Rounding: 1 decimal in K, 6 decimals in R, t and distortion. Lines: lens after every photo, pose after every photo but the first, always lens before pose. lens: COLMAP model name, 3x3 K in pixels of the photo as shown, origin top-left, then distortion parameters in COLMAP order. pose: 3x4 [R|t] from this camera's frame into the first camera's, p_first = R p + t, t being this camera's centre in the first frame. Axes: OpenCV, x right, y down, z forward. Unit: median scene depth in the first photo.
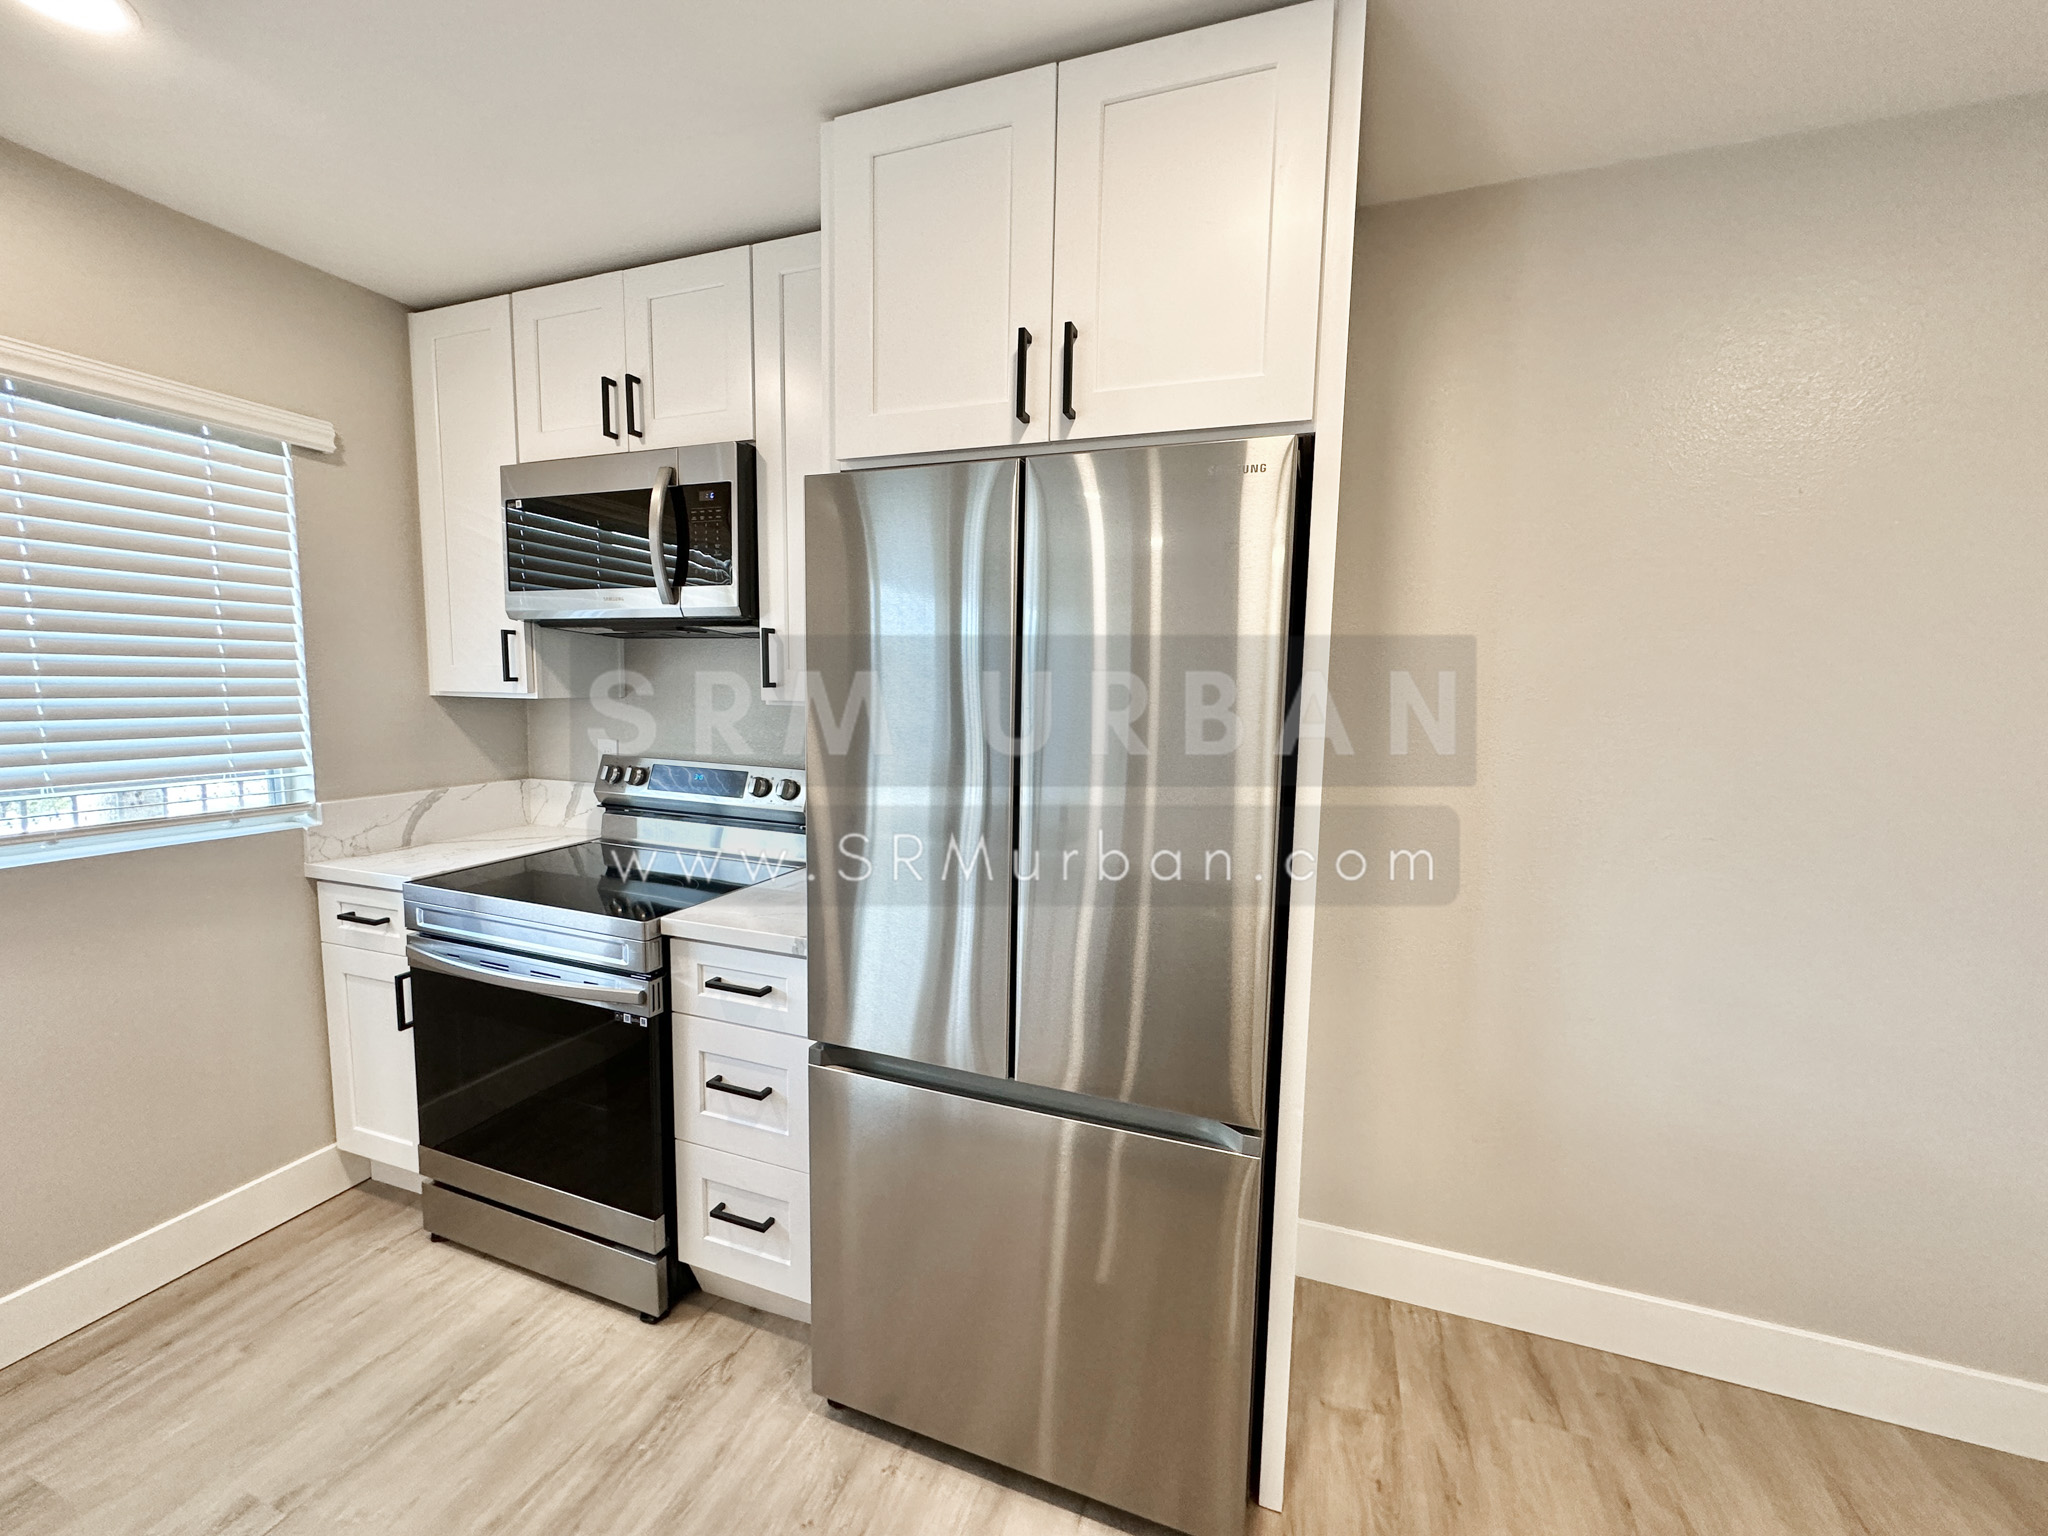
lens RADIAL K [[816.7, 0, 1023.2], [0, 816.7, 763.8], [0, 0, 1]] dist [-0.001961, 0.000423]
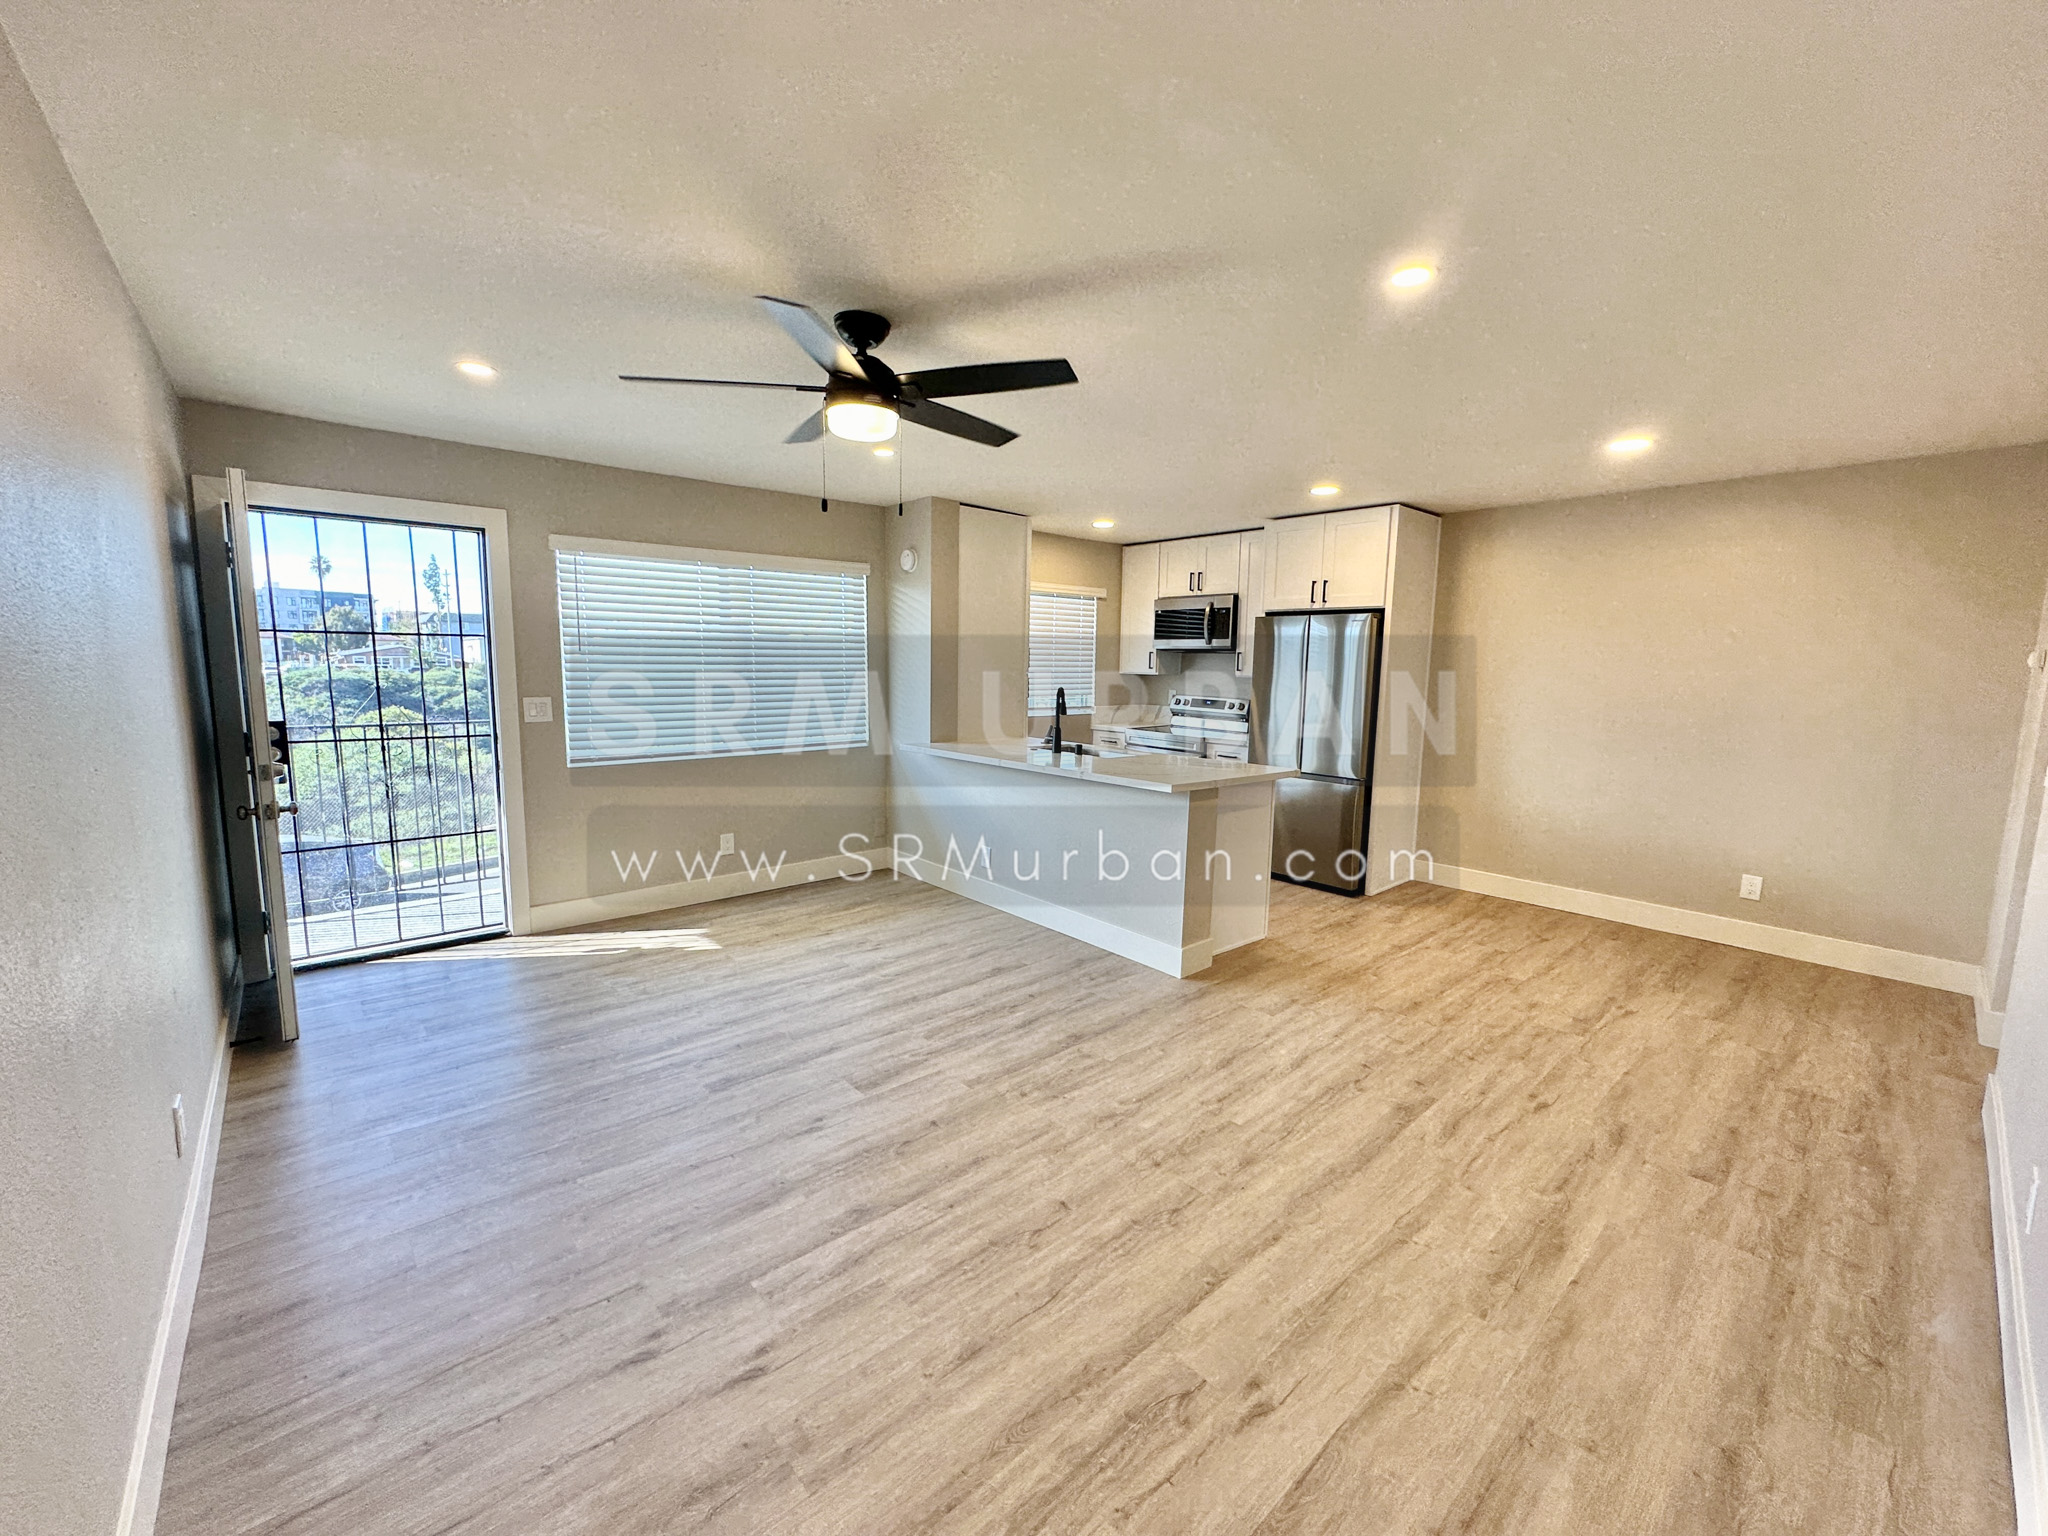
lens RADIAL K [[816.7, 0, 1023.2], [0, 816.7, 763.8], [0, 0, 1]] dist [-0.001961, 0.000423]
pose [[0.878631, 0.057492, -0.474028, 0.466169], [-0.049027, 0.998340, 0.030210, 0.206518], [0.474978, -0.003303, 0.879991, -2.134429]]
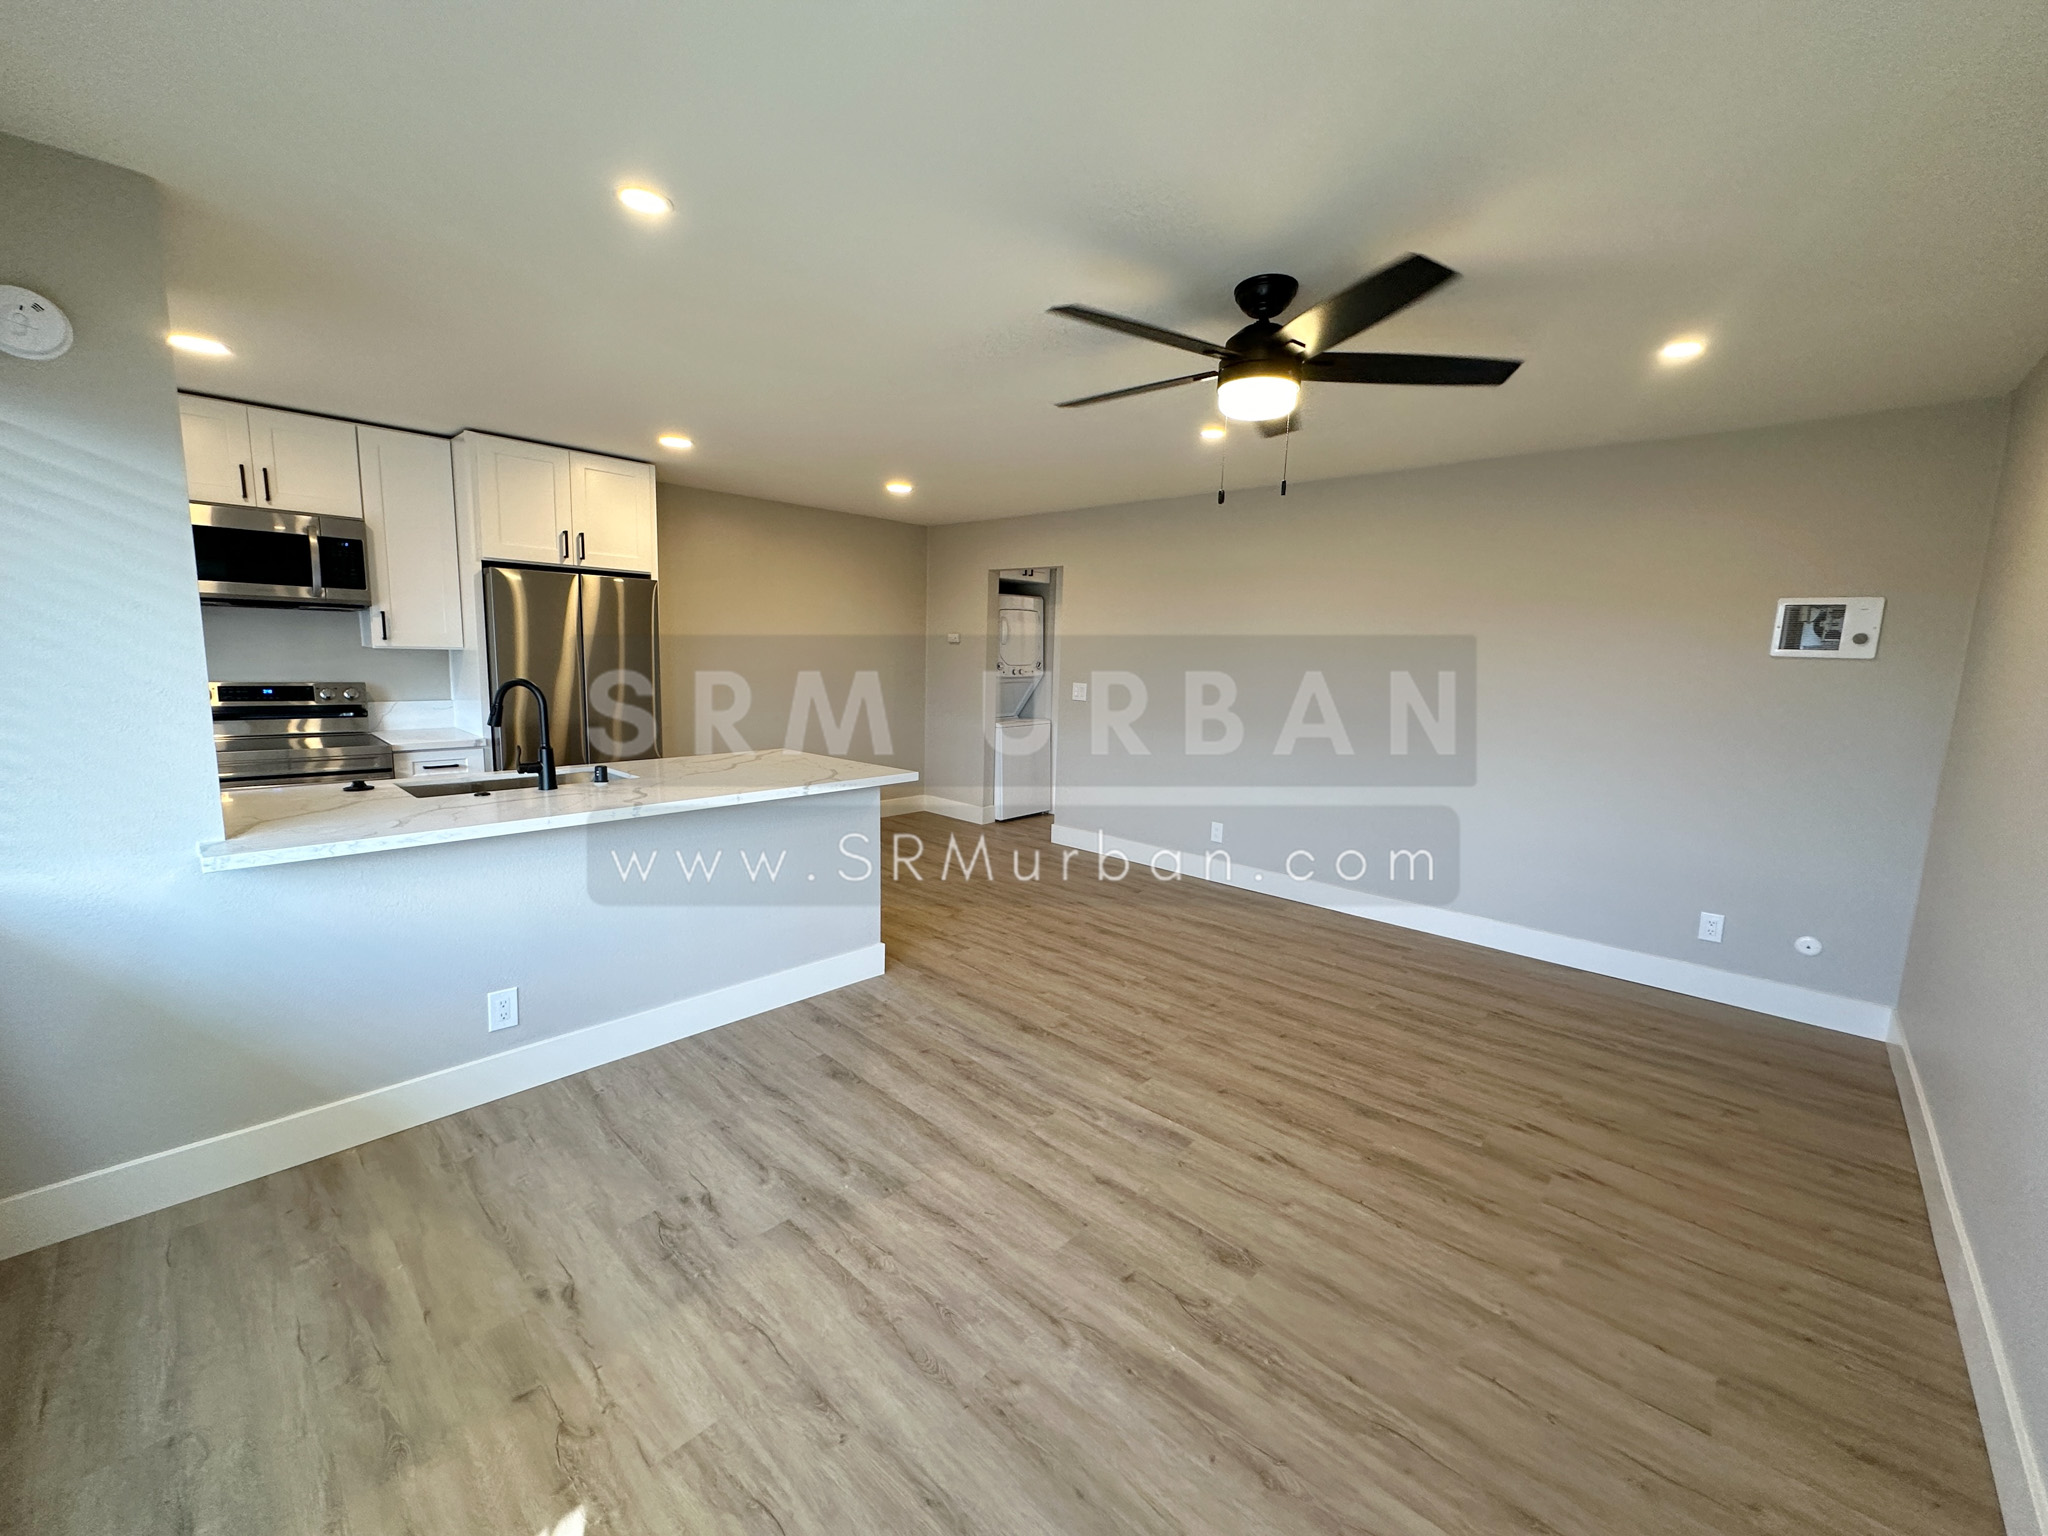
lens RADIAL K [[816.7, 0, 1023.2], [0, 816.7, 763.8], [0, 0, 1]] dist [-0.001961, 0.000423]
pose [[0.392619, -0.135416, 0.909677, -1.582922], [0.066533, 0.990691, 0.118760, 0.081639], [-0.917291, 0.013896, 0.397974, -1.301955]]
